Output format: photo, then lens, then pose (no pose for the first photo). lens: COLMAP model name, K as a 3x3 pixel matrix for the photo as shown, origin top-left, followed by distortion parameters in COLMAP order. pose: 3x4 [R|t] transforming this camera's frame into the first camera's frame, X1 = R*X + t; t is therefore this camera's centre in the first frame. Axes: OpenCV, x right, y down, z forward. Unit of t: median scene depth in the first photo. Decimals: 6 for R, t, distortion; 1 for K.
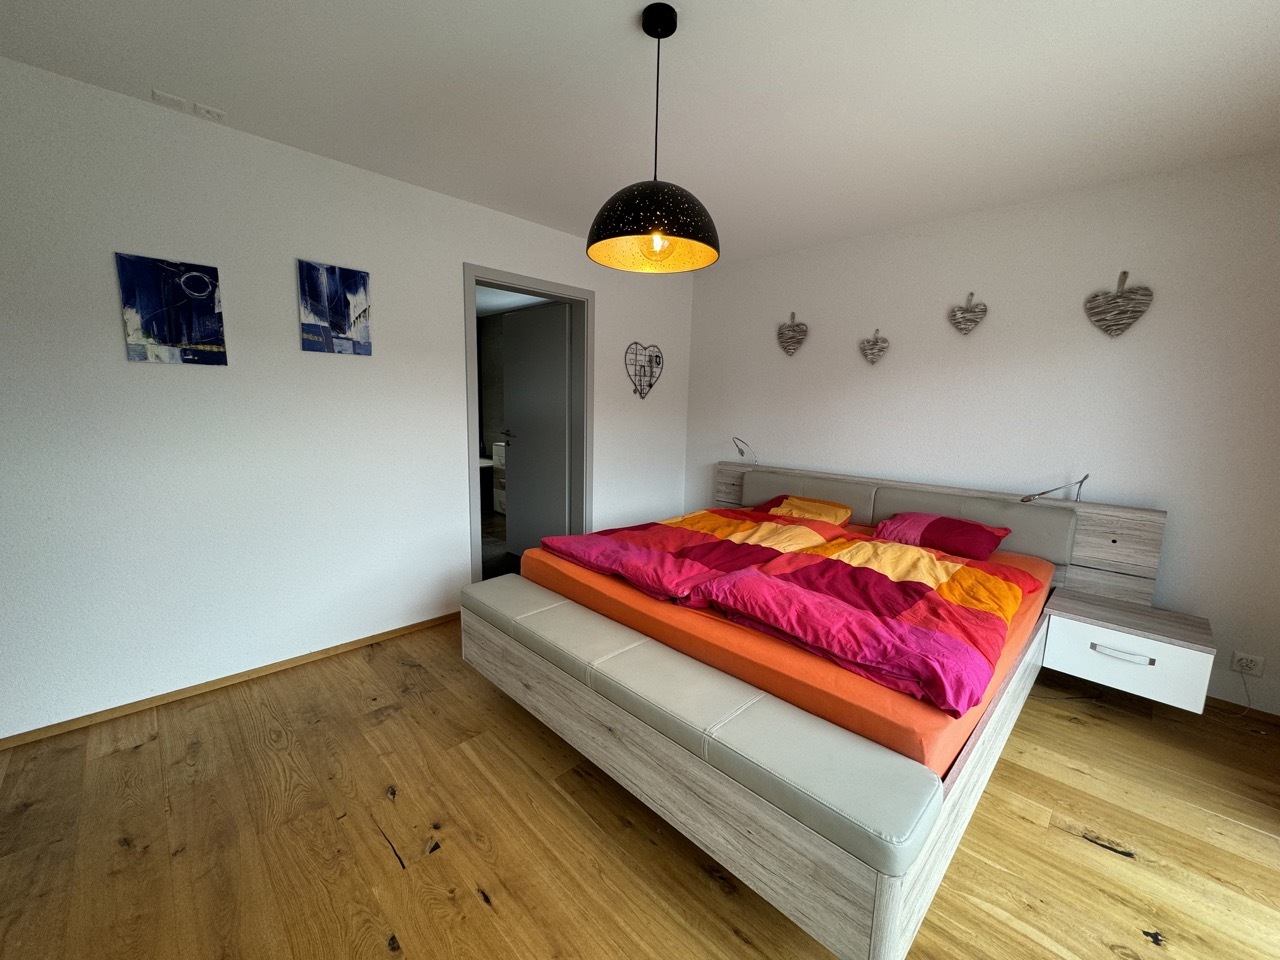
lens RADIAL K [[508.1, 0, 639.9], [0, 508.1, 479.0], [0, 0, 1]] dist [-0.002966, 0.000444]
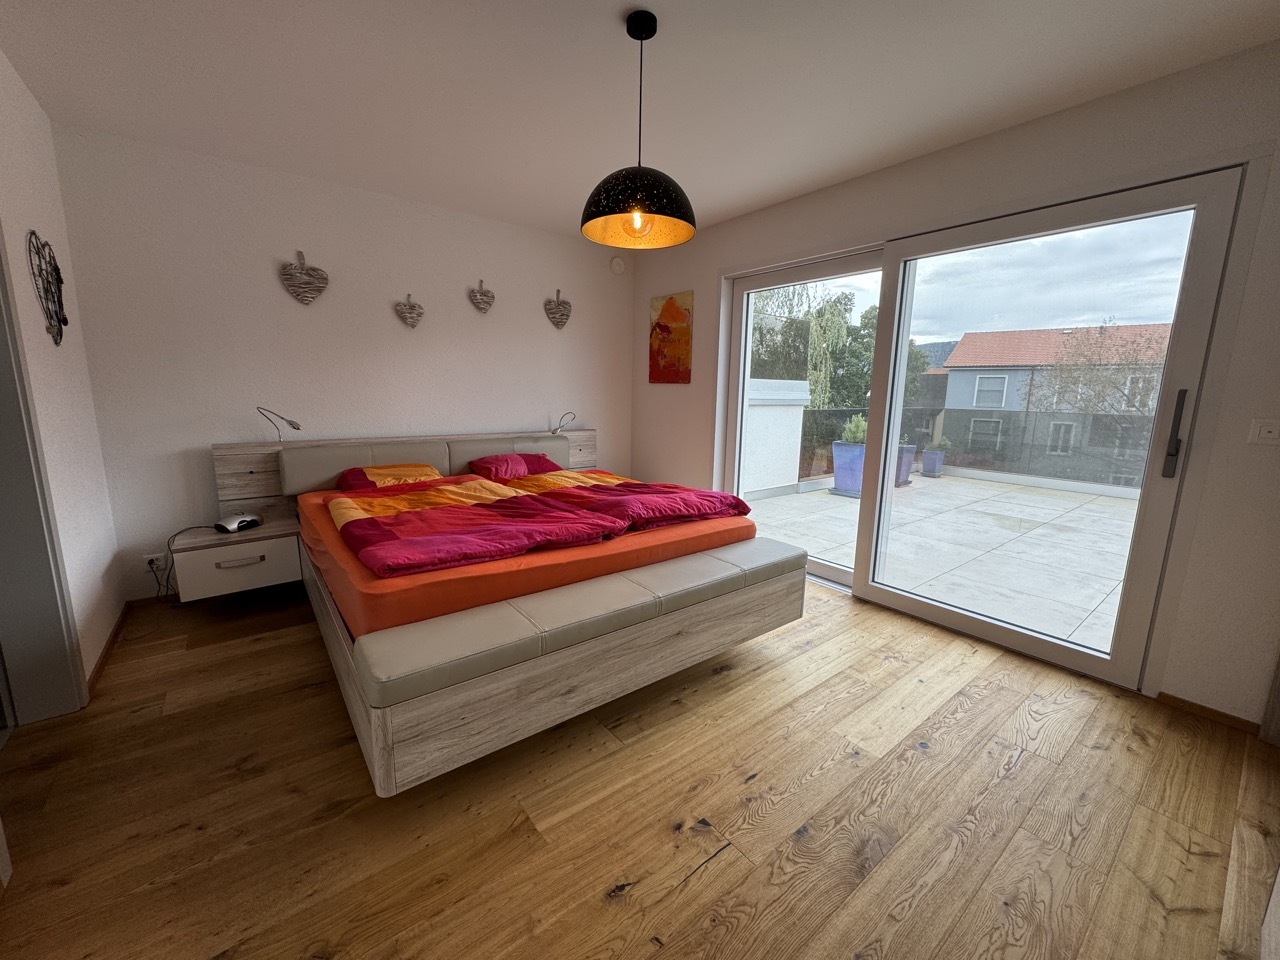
lens RADIAL K [[508.1, 0, 639.3], [0, 508.1, 480.4], [0, 0, 1]] dist [-0.002966, 0.000444]
pose [[0.118930, -0.193624, 0.973841, -0.767575], [0.128112, 0.975596, 0.178328, -0.061203], [-0.984603, 0.103552, 0.140833, 0.570940]]
